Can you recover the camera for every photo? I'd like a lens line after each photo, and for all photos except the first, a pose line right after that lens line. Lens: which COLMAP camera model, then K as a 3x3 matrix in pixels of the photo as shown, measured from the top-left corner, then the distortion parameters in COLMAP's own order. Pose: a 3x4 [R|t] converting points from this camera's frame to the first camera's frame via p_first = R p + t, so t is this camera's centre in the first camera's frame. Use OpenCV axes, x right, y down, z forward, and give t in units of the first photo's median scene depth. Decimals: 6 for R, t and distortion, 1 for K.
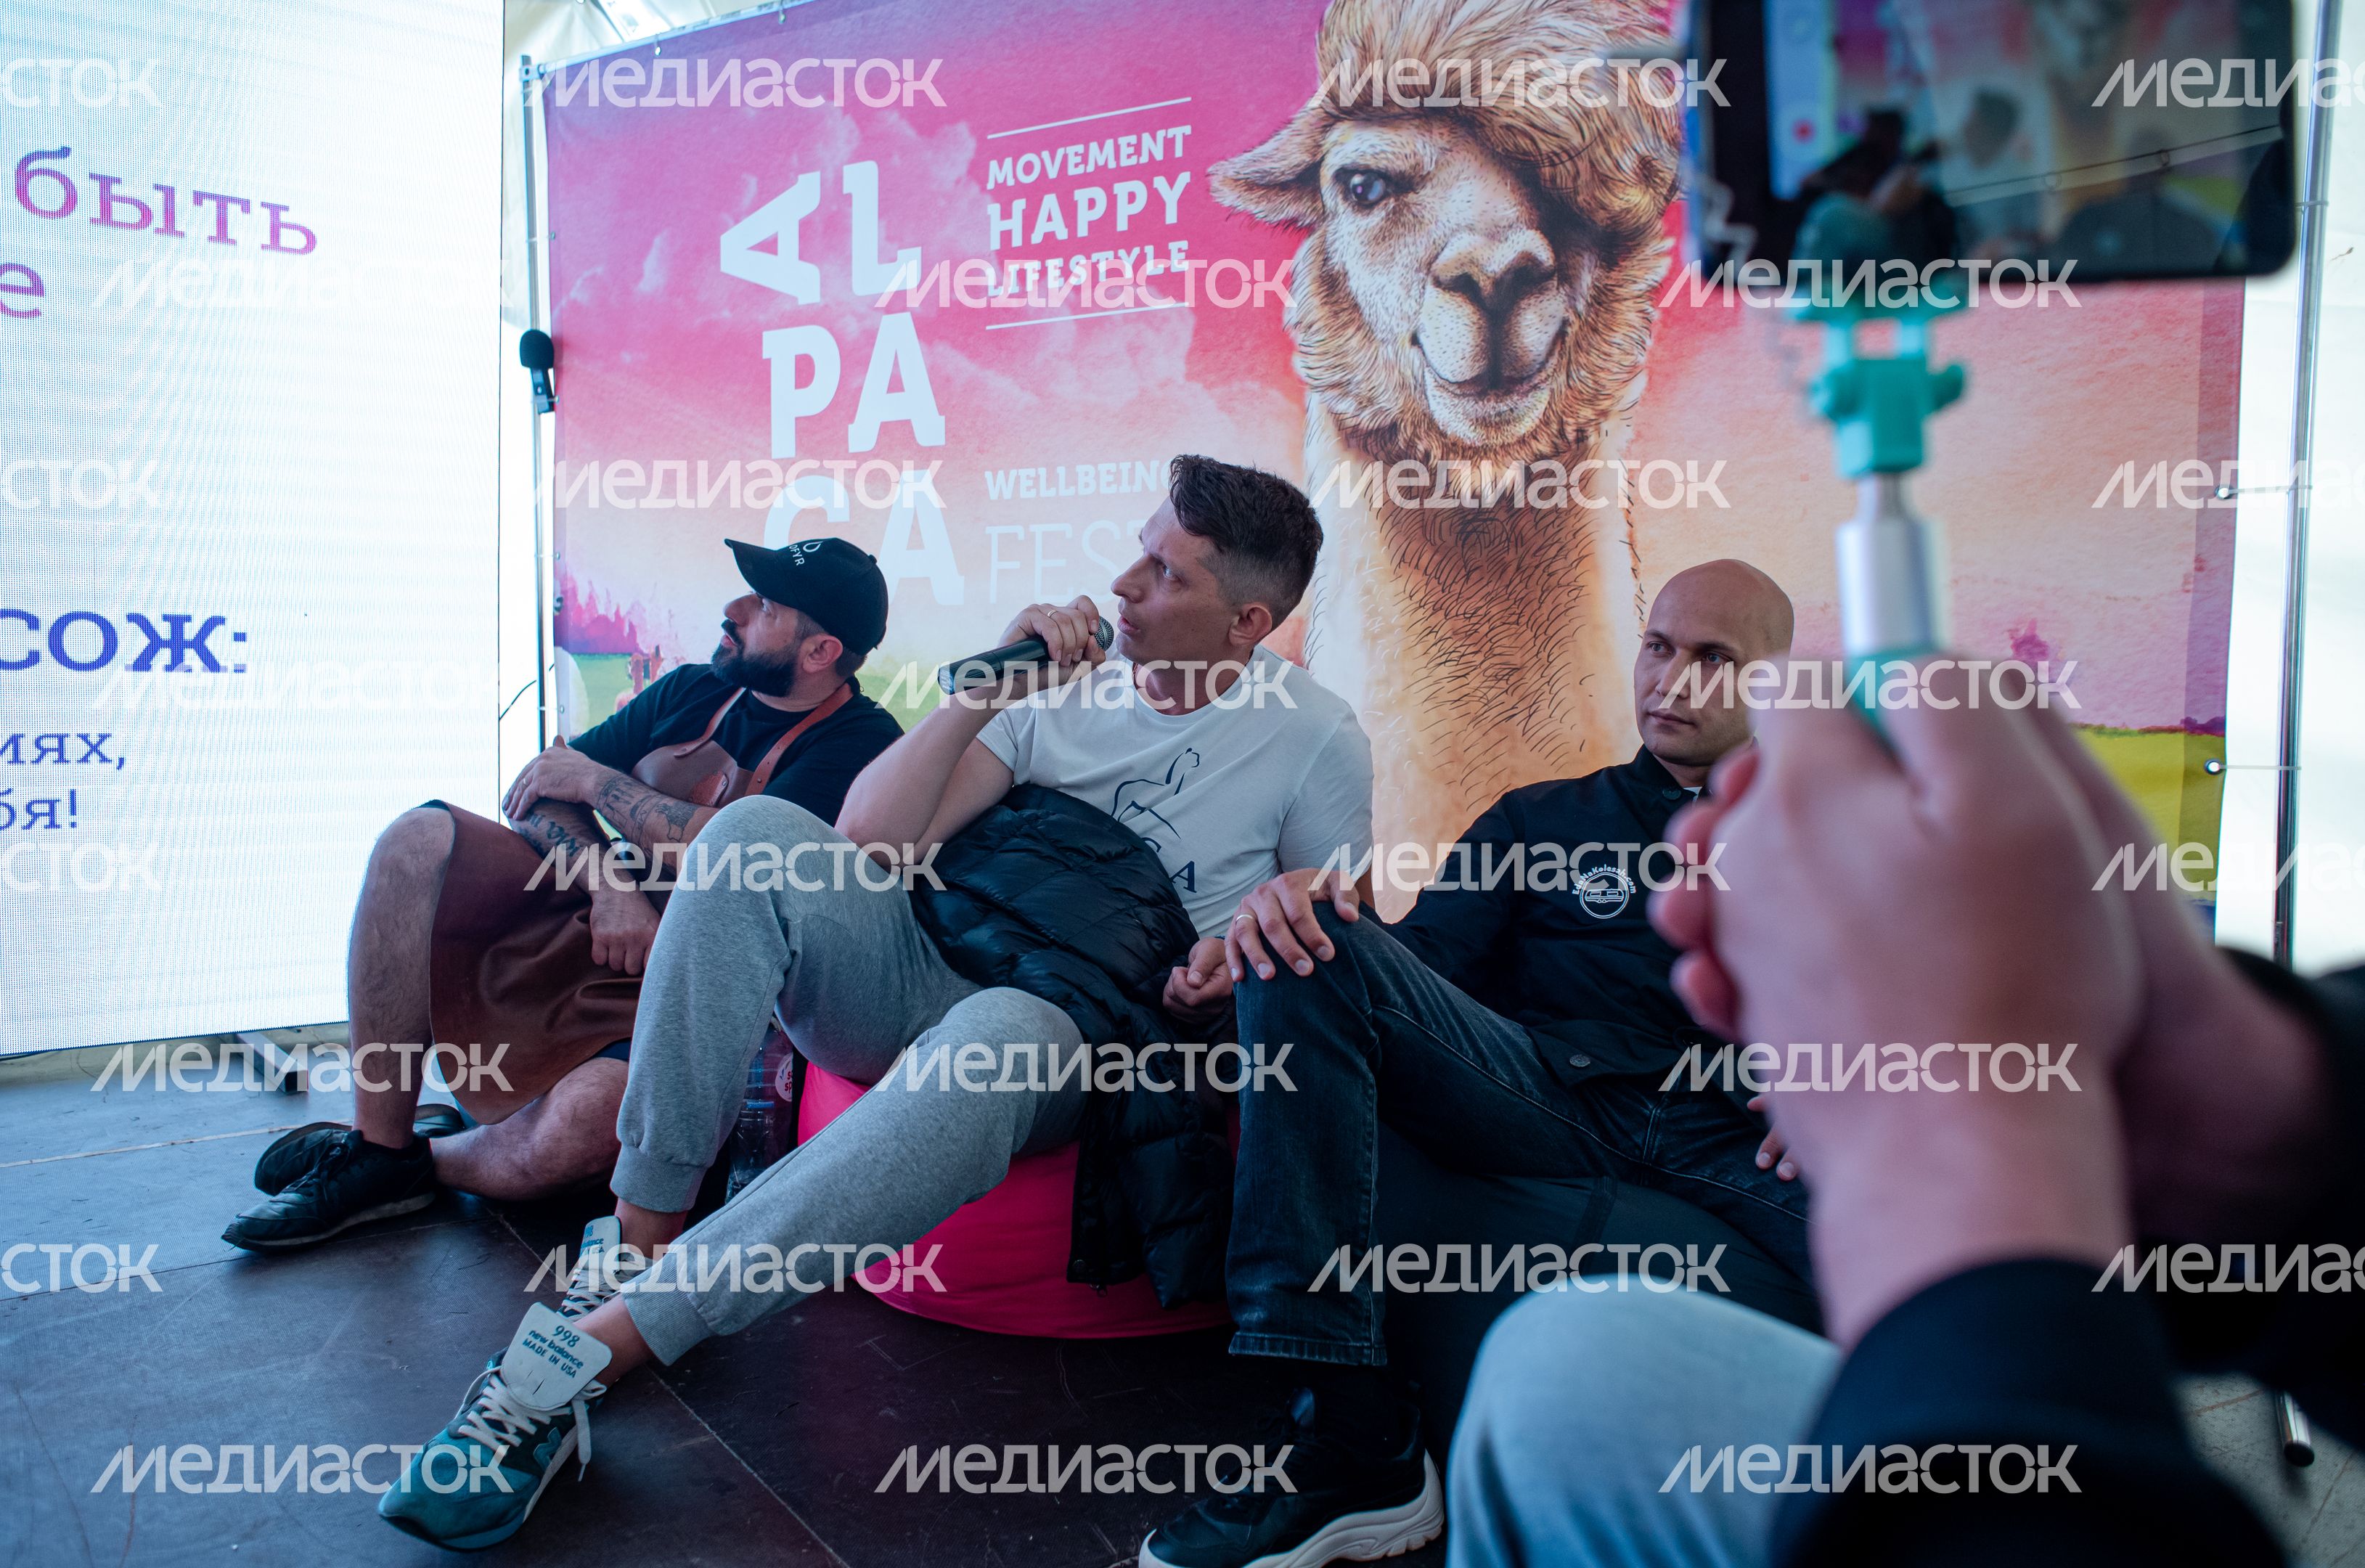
lens RADIAL K [[1610.0, 0, 1181.1], [0, 1610.0, 778.6], [0, 0, 1]] dist [-0.085857, 0.077303]
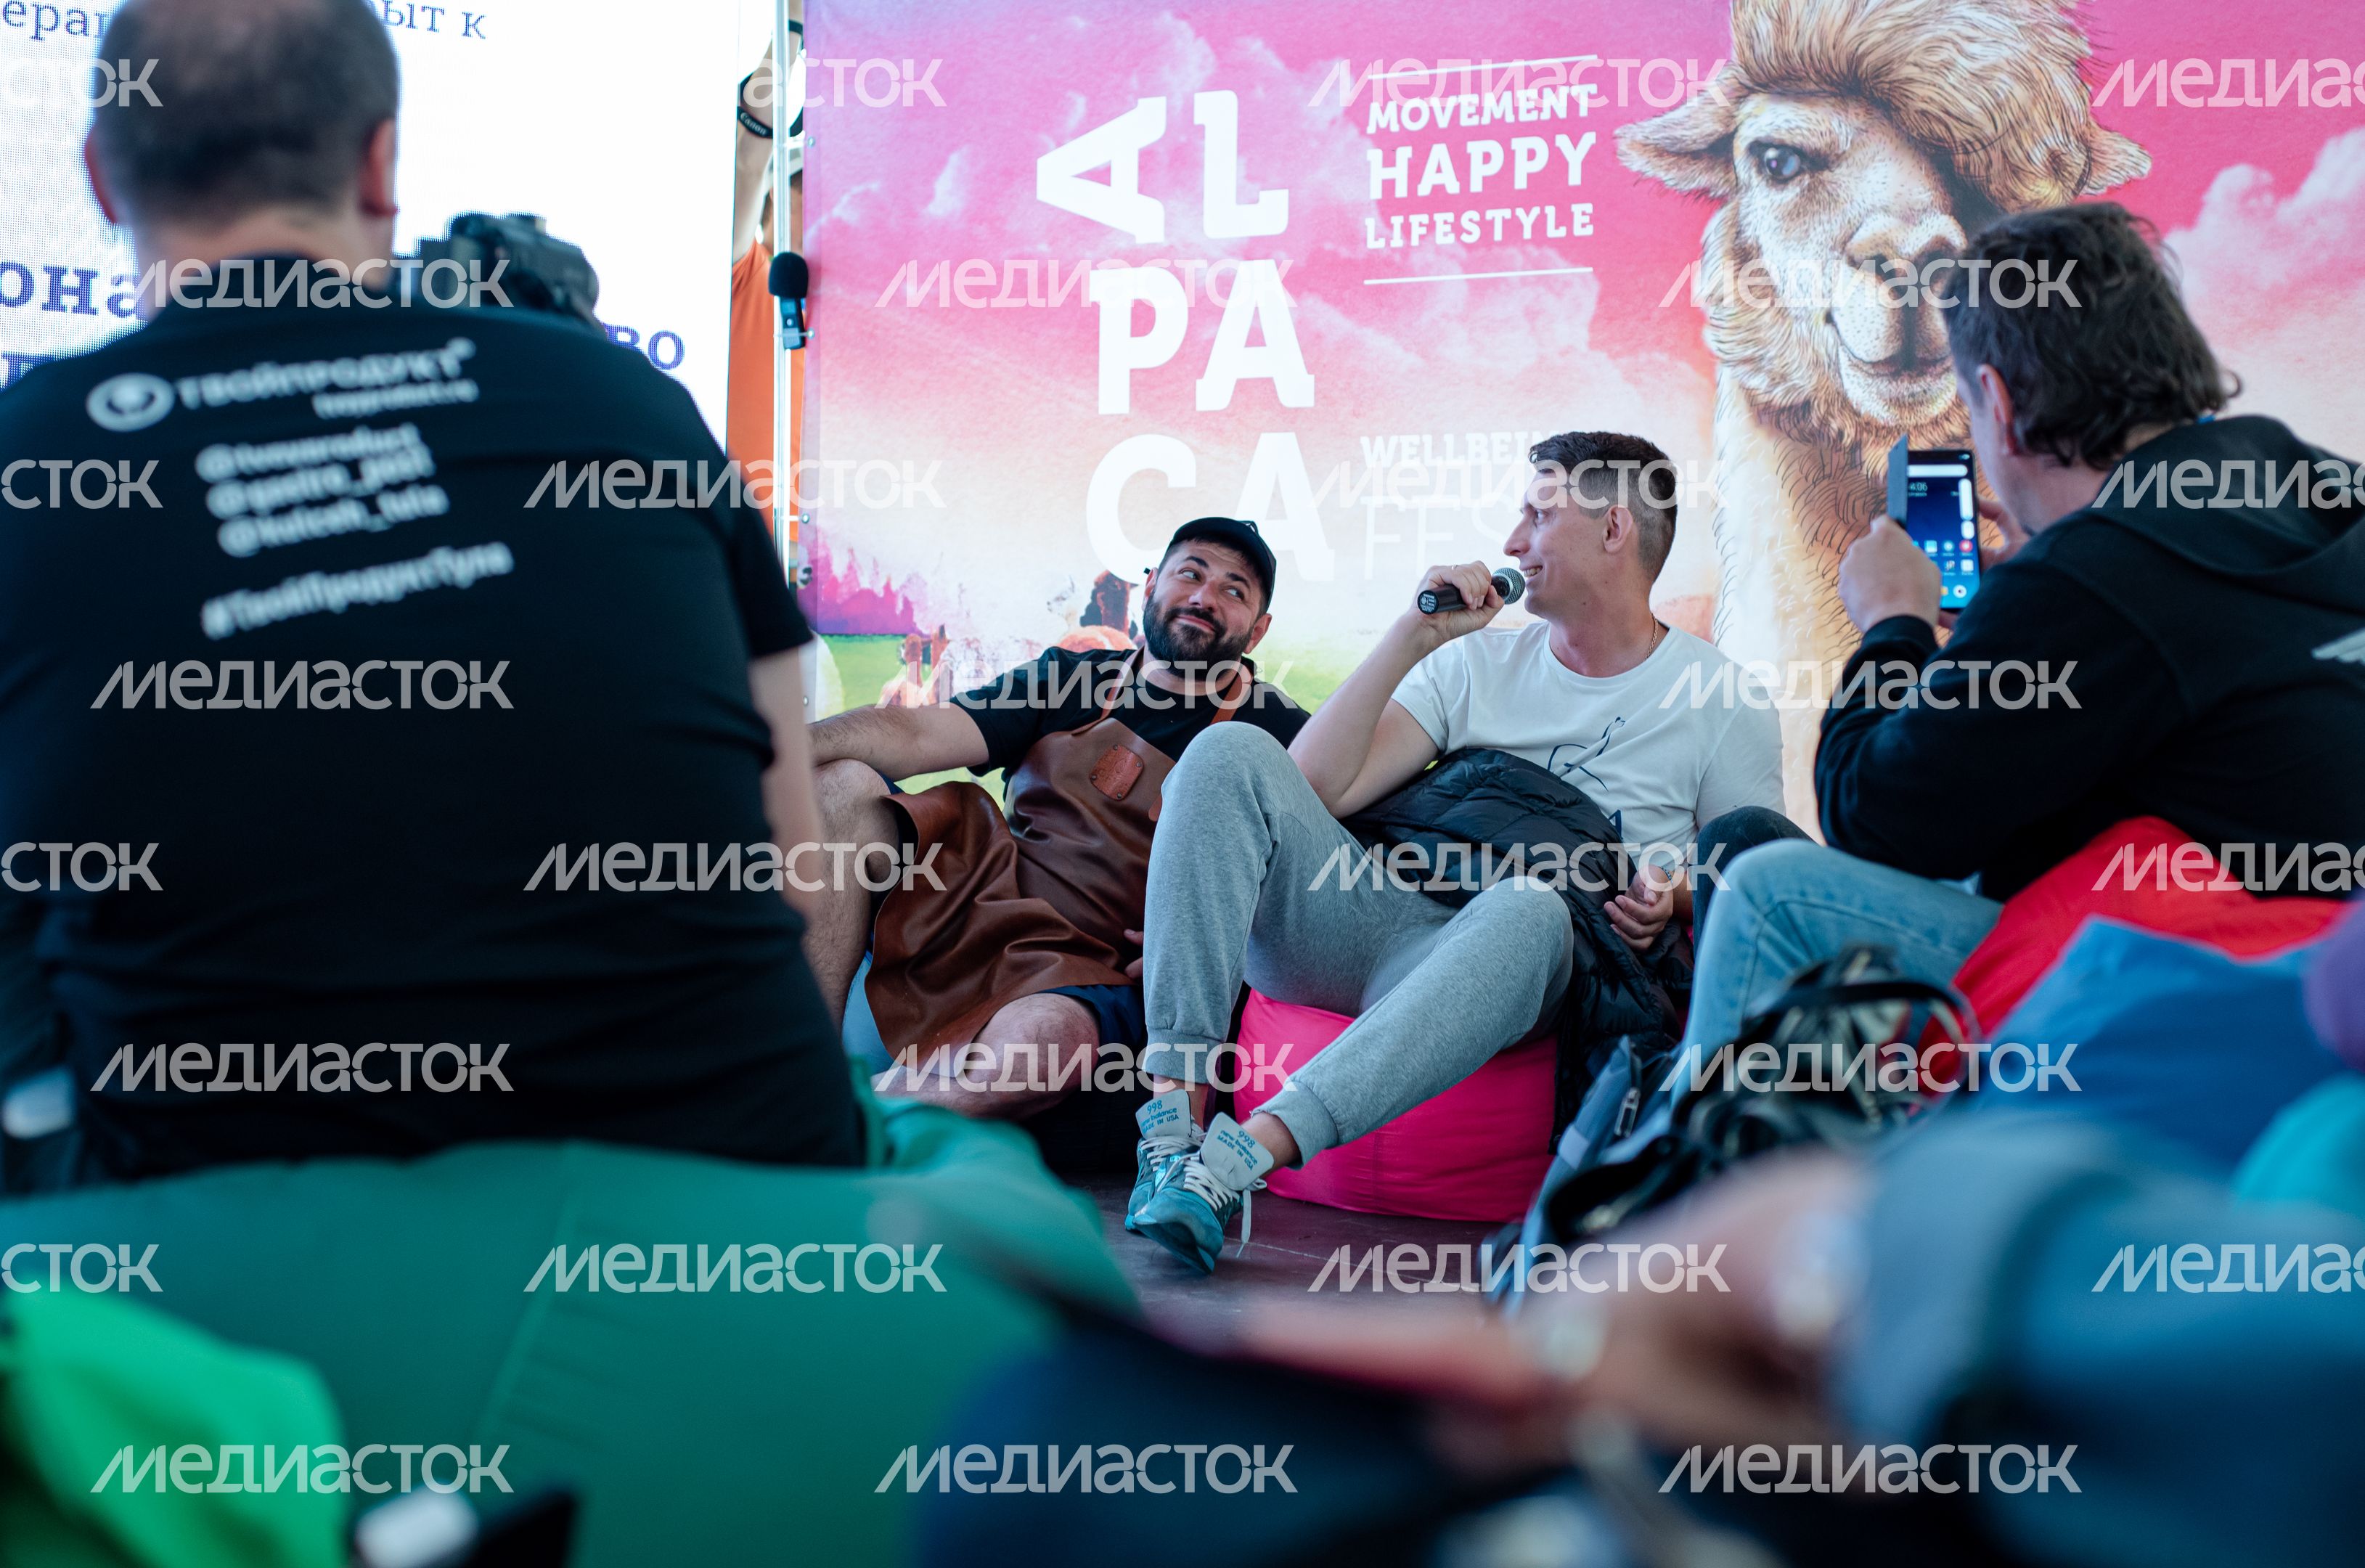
lens RADIAL K [[3633.3, 0, 1182.5], [0, 3633.3, 784.0], [0, 0, 1]] dist [-0.035077, 0.128329]
pose [[0.999361, 0.011027, -0.034010, -0.173060], [-0.013031, 0.998155, -0.059295, 0.151982], [0.033294, 0.059700, 0.997661, -1.229464]]
